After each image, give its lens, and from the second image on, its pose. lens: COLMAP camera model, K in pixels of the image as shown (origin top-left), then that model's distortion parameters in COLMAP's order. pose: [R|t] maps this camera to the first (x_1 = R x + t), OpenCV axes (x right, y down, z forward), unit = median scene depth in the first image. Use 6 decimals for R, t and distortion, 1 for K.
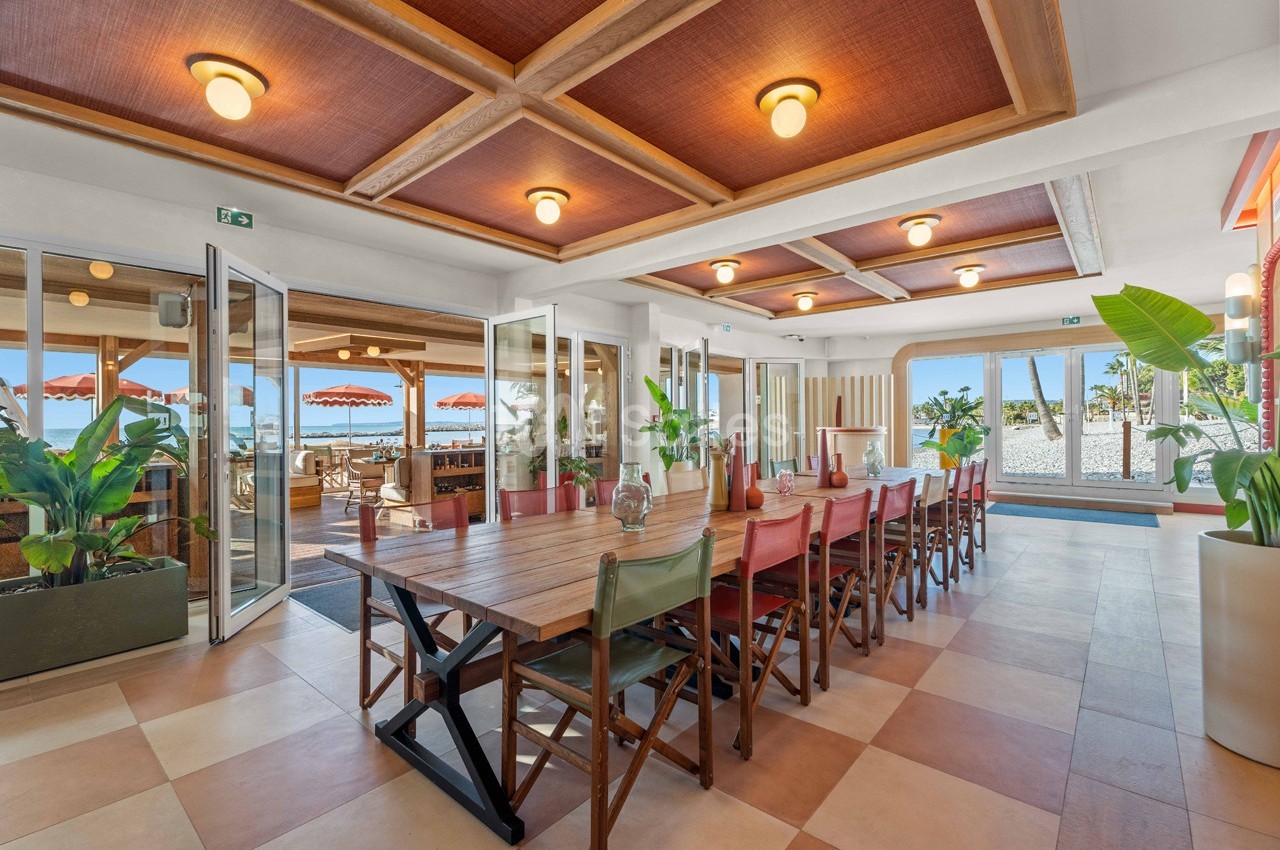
lens RADIAL K [[565.0, 0, 640.0], [0, 565.0, 425.0], [0, 0, 1]] dist [-0.000489, -0.000074]
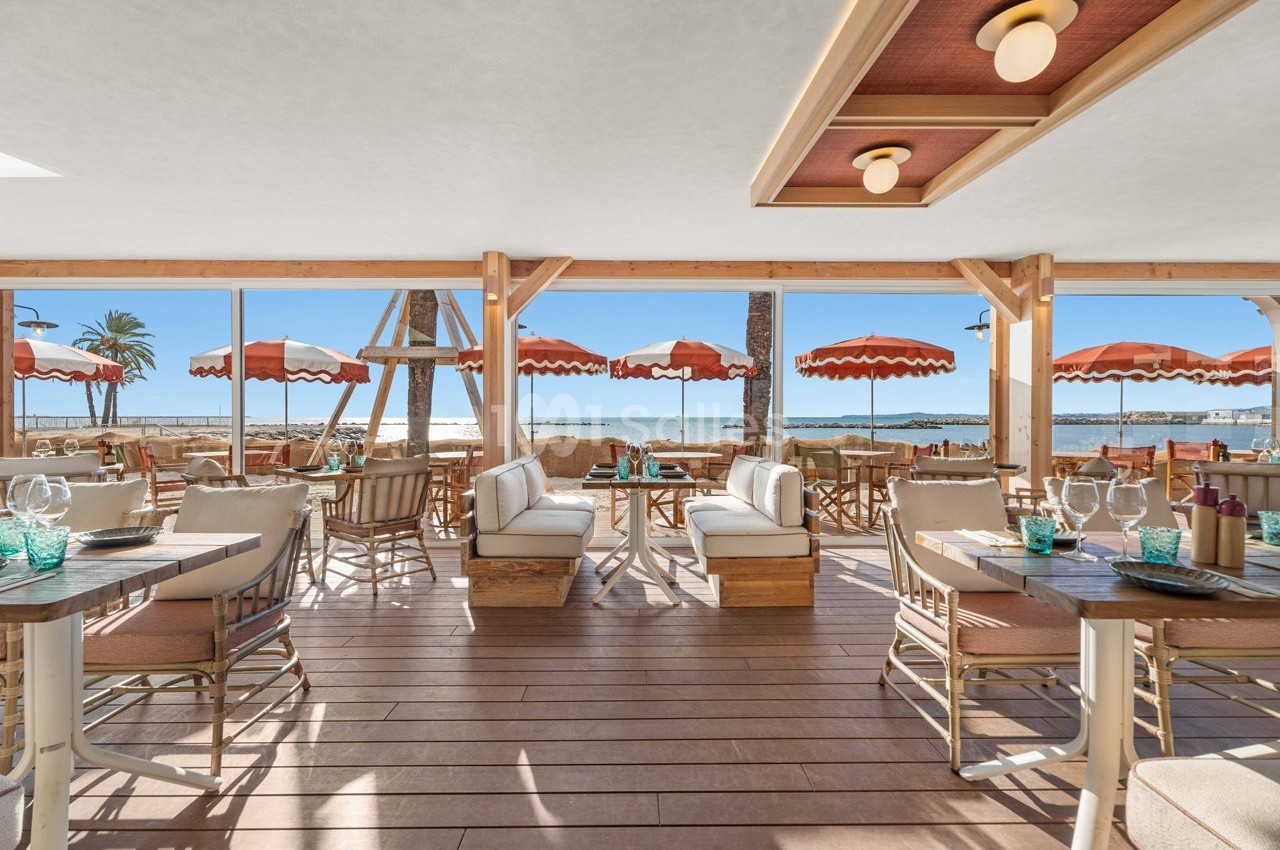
lens RADIAL K [[565.0, 0, 640.0], [0, 565.0, 425.0], [0, 0, 1]] dist [-0.000489, -0.000074]
pose [[0.666118, 0.017126, -0.745649, -0.274417], [-0.006792, 0.999834, 0.016896, 0.007158], [0.745815, -0.006190, 0.666124, 0.502755]]
